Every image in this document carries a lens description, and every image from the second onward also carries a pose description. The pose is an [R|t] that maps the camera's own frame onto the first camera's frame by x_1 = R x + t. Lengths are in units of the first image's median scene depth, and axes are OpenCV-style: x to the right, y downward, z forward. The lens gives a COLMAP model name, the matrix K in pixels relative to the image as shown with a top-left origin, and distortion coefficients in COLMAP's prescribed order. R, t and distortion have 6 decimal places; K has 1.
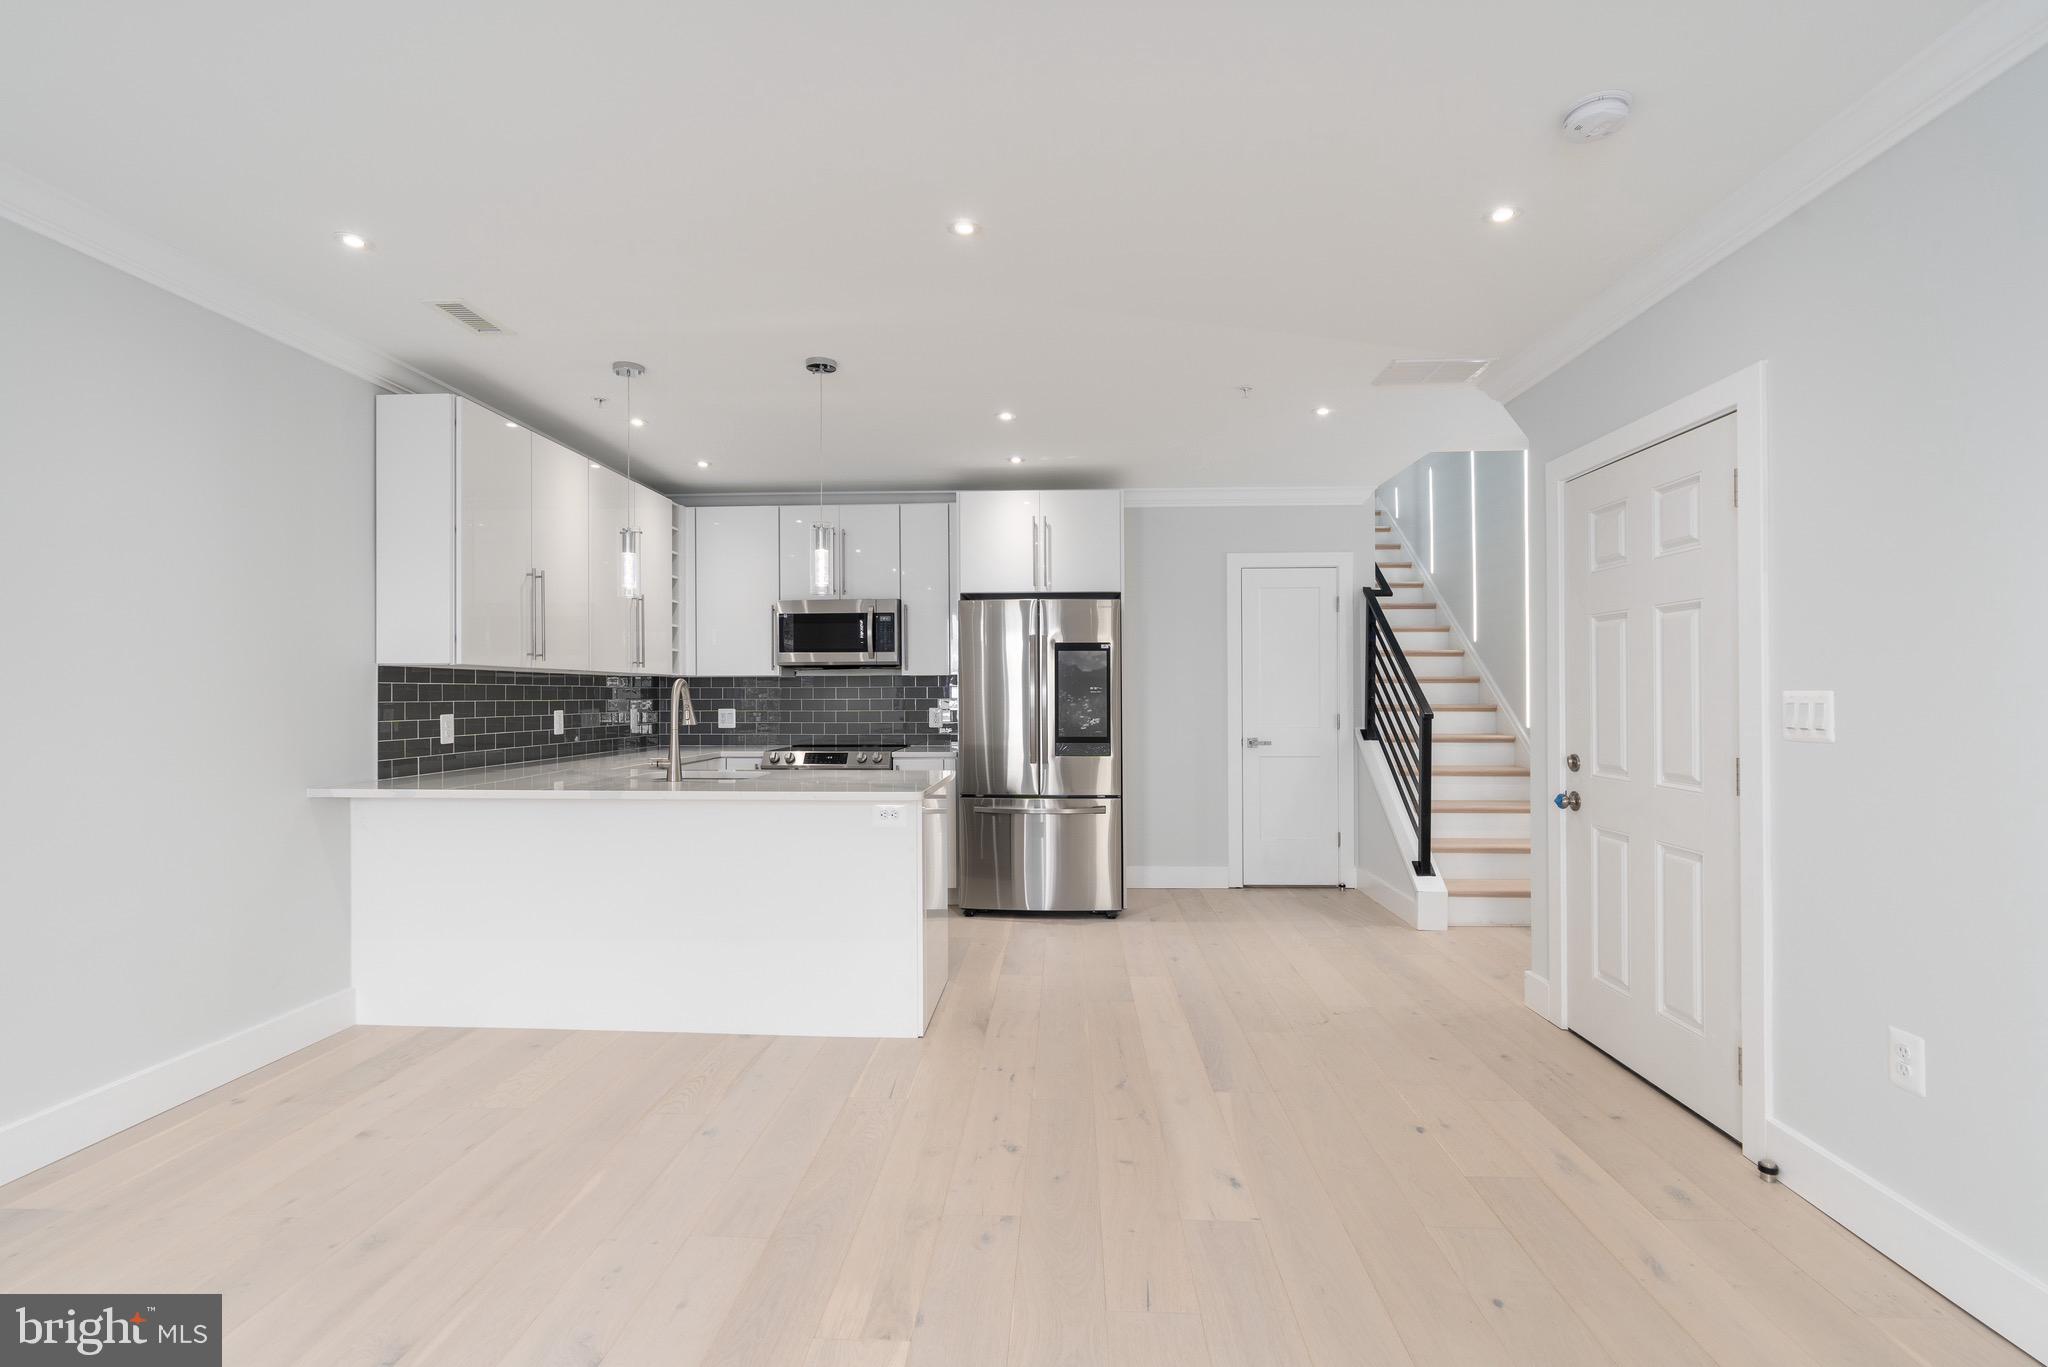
lens RADIAL K [[946.2, 0, 1027.0], [0, 946.2, 689.4], [0, 0, 1]] dist [-0.010899, 0.003874]
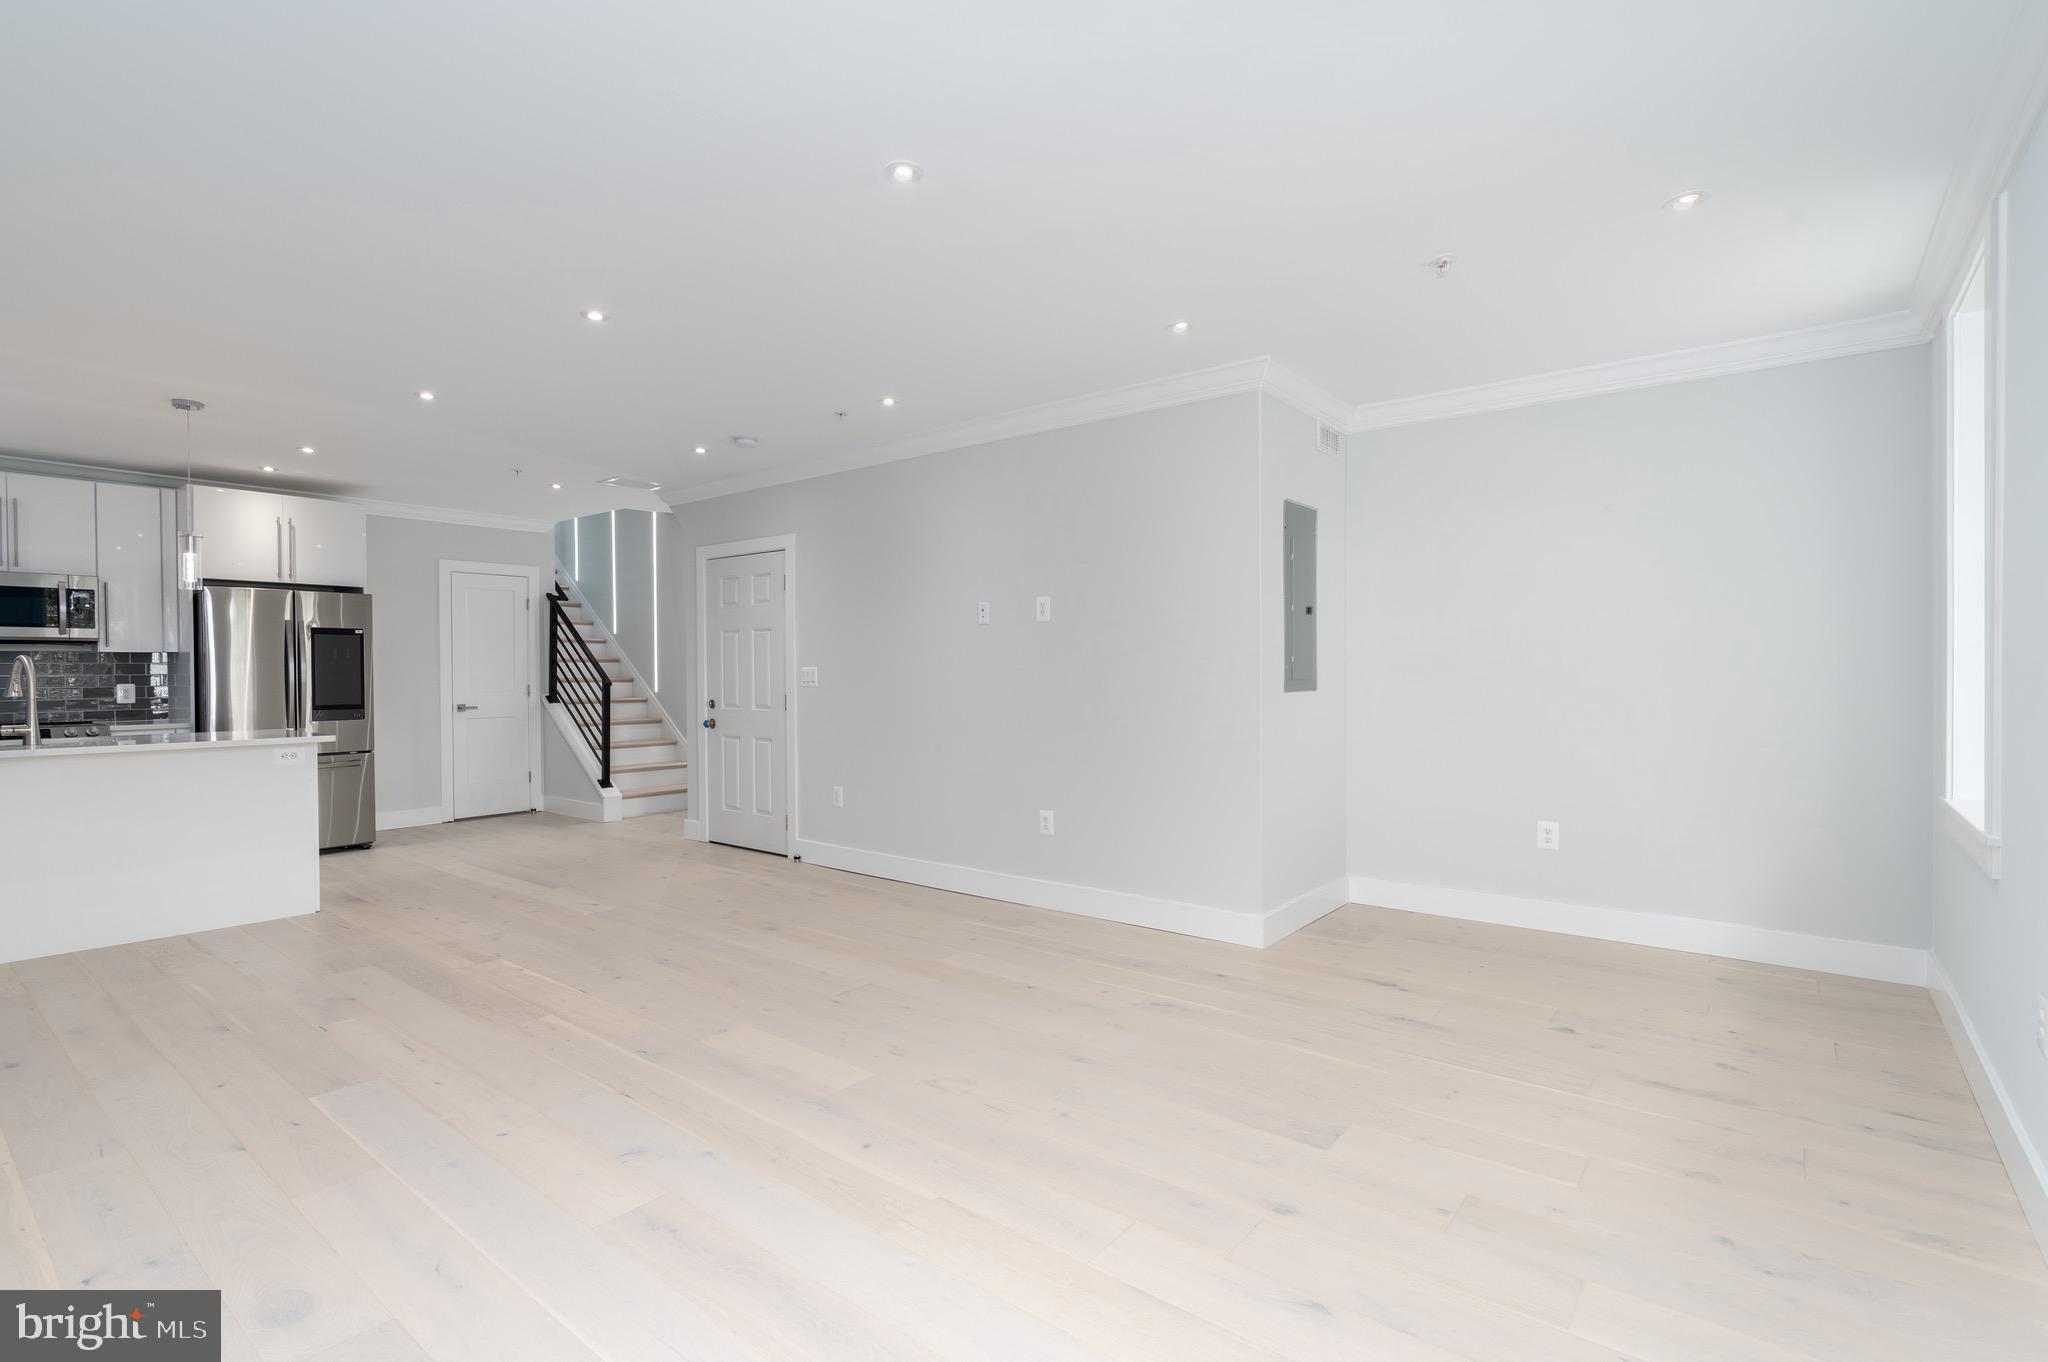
lens RADIAL K [[946.2, 0, 1027.8], [0, 946.2, 685.5], [0, 0, 1]] dist [-0.010899, 0.003874]
pose [[0.588185, -0.012496, 0.808630, -0.401907], [-0.002100, 0.999854, 0.016979, 0.002585], [-0.808724, -0.011685, 0.588072, -0.443881]]
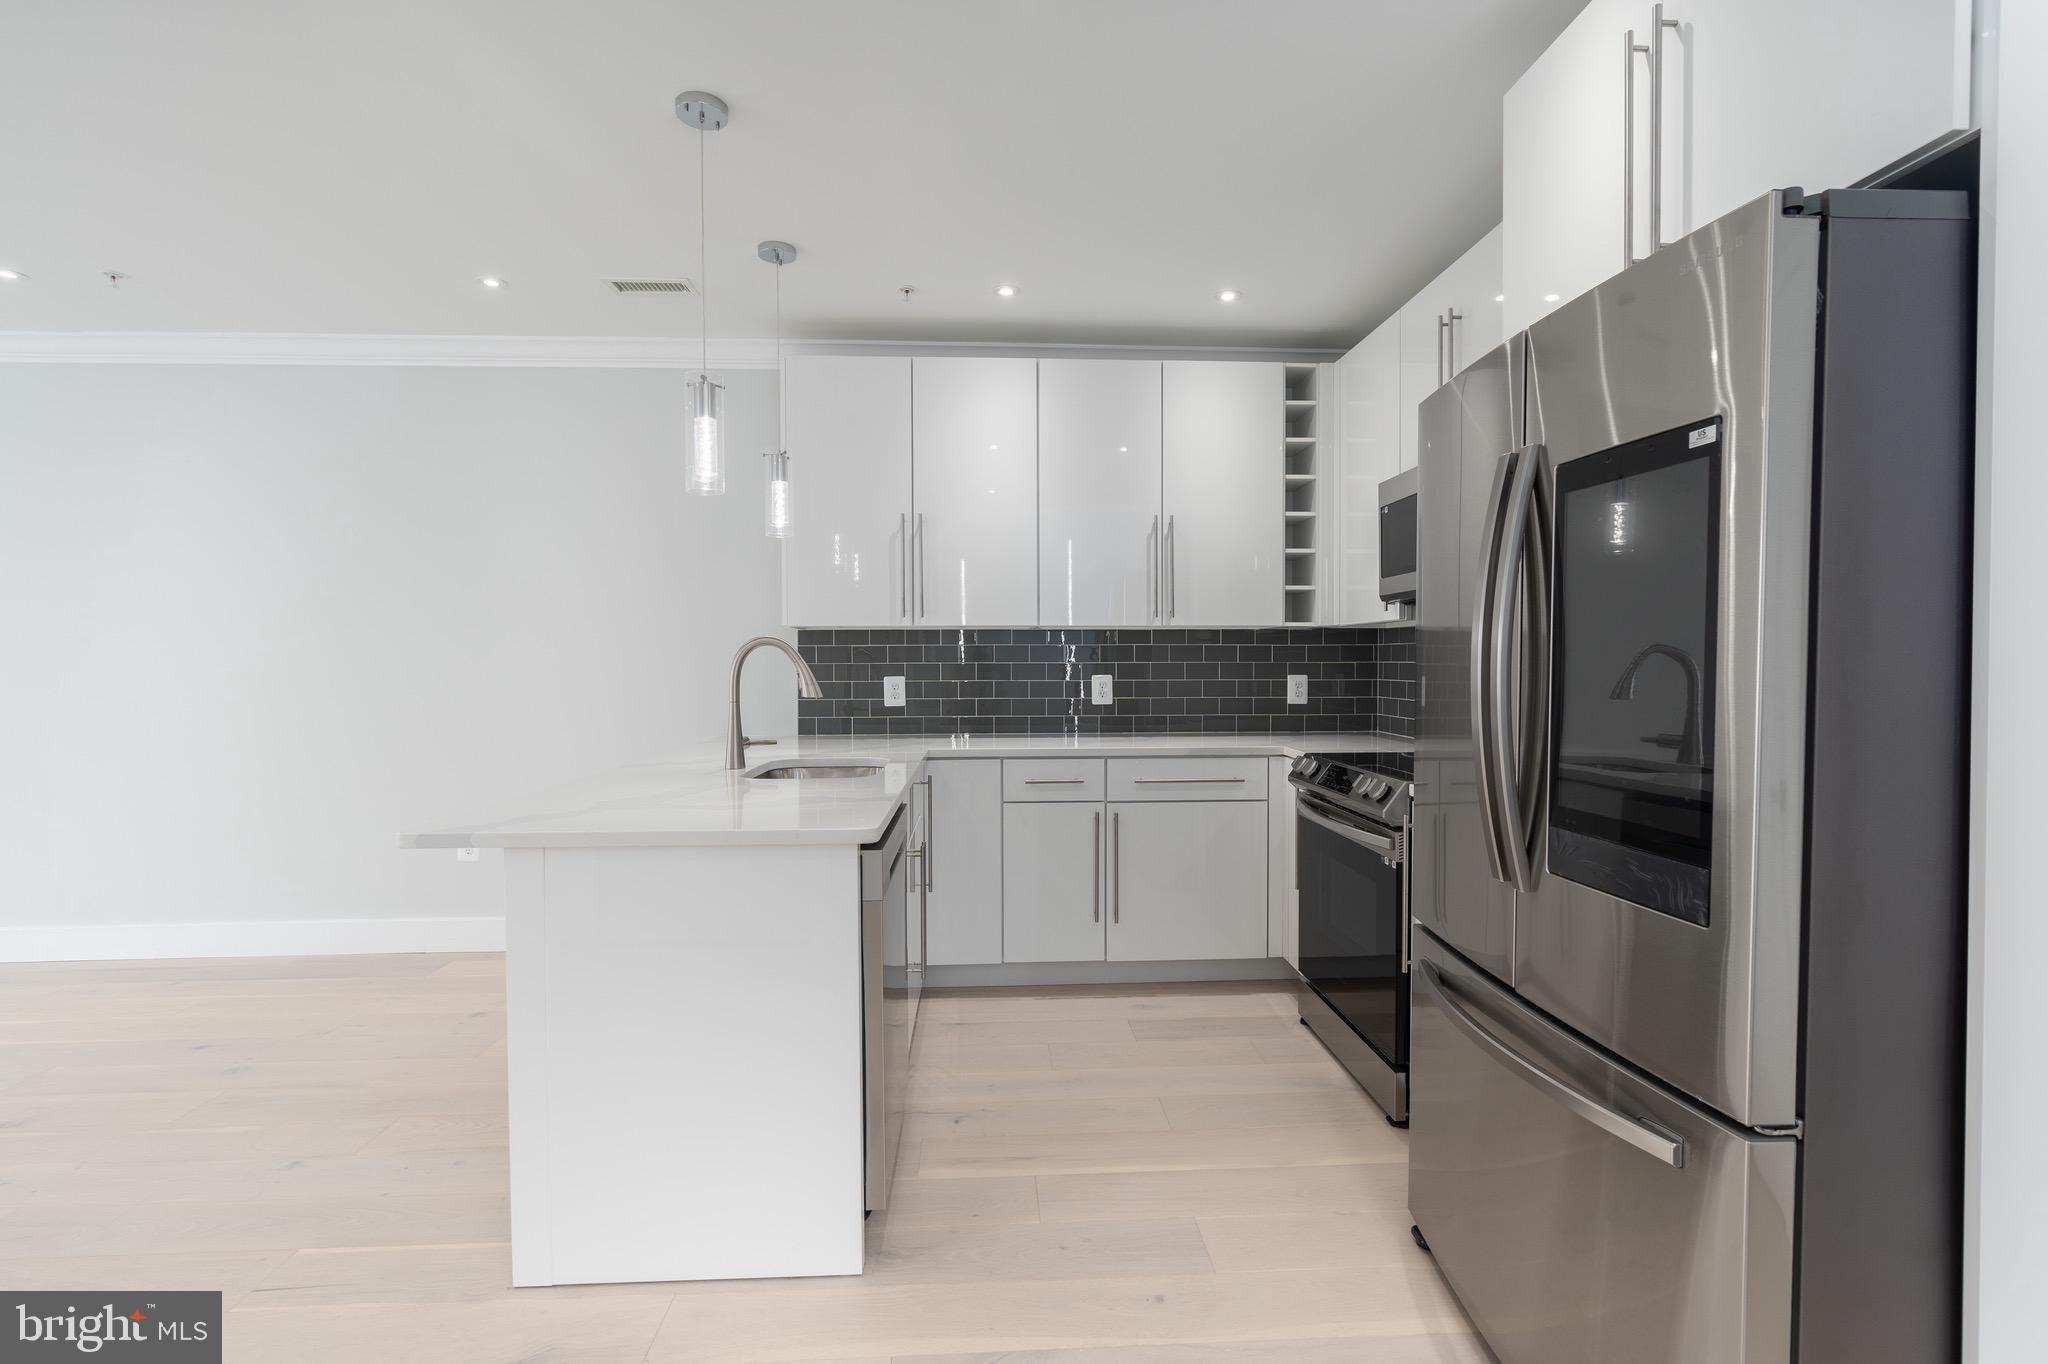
lens RADIAL K [[946.2, 0, 1034.1], [0, 946.2, 688.7], [0, 0, 1]] dist [-0.010899, 0.003874]
pose [[0.098798, 0.033046, -0.994559, 0.295840], [0.008129, 0.999388, 0.034014, 0.005273], [0.995074, -0.011446, 0.098469, 0.818686]]
